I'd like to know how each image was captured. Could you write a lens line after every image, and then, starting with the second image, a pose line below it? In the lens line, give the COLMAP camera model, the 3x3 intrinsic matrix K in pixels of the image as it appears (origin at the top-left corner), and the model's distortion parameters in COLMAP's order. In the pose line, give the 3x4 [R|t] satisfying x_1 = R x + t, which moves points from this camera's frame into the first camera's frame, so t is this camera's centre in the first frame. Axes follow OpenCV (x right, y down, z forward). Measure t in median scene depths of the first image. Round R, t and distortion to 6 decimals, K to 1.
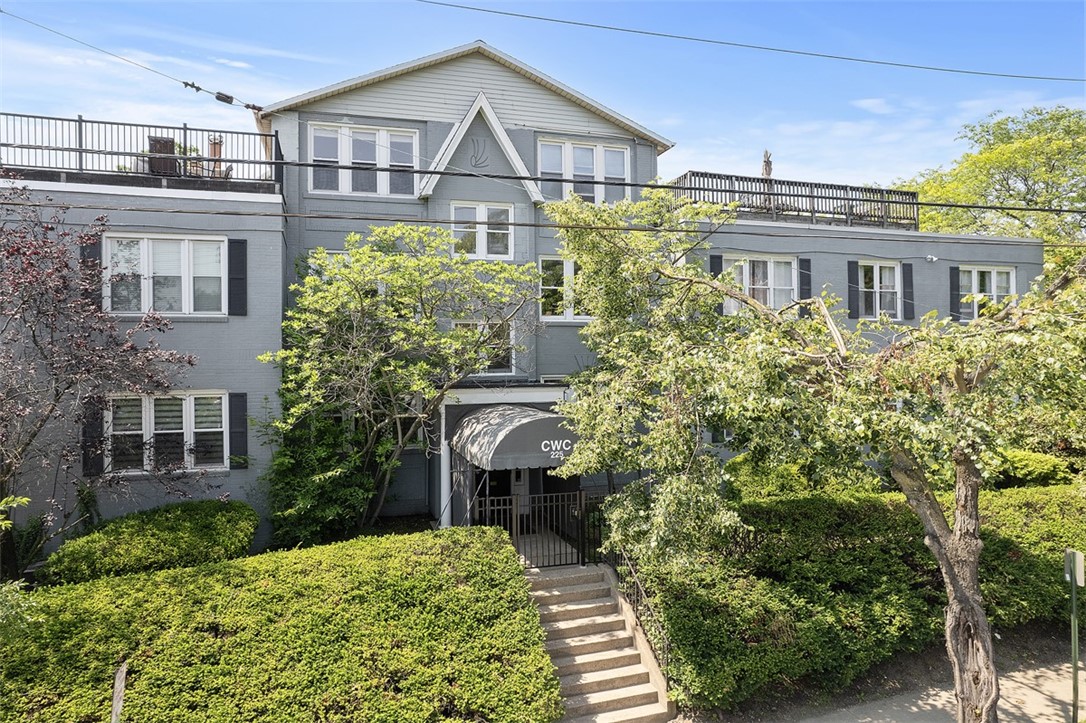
lens RADIAL K [[698.6, 0, 543.0], [0, 698.6, 361.5], [0, 0, 1]] dist [-0.086215, 0.083276]
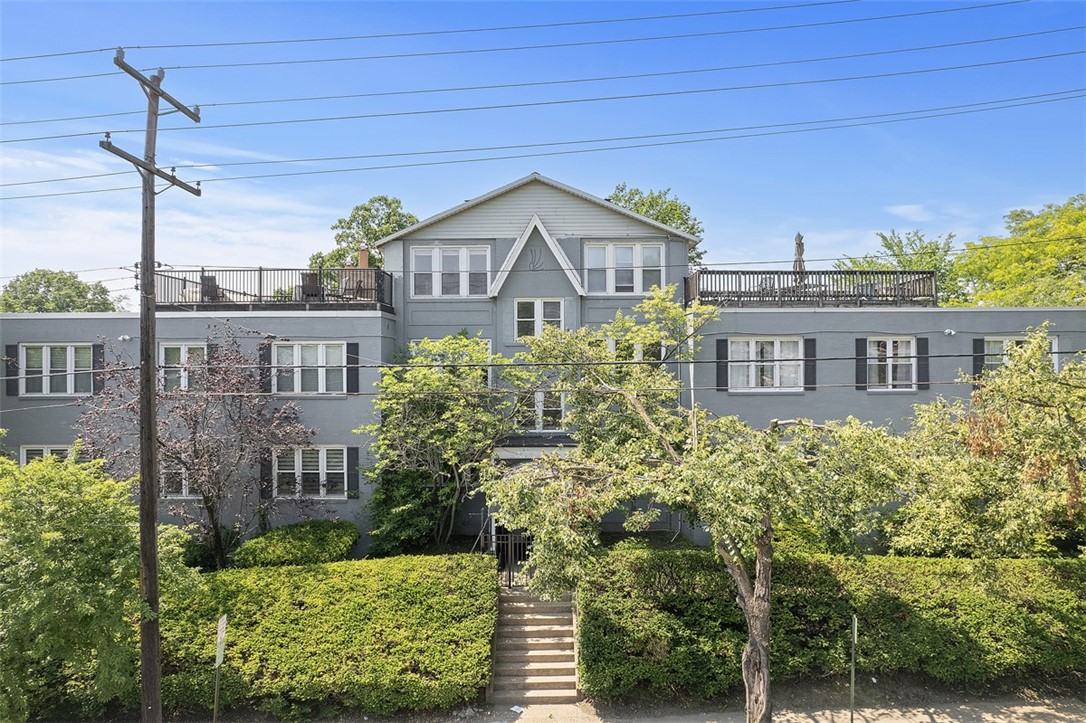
lens RADIAL K [[698.6, 0, 543.0], [0, 698.6, 361.5], [0, 0, 1]] dist [-0.086215, 0.083276]
pose [[0.954532, 0.006267, -0.298042, 0.492066], [-0.005925, 0.999980, 0.002052, -0.182401], [0.298049, -0.000193, 0.954551, -0.375132]]
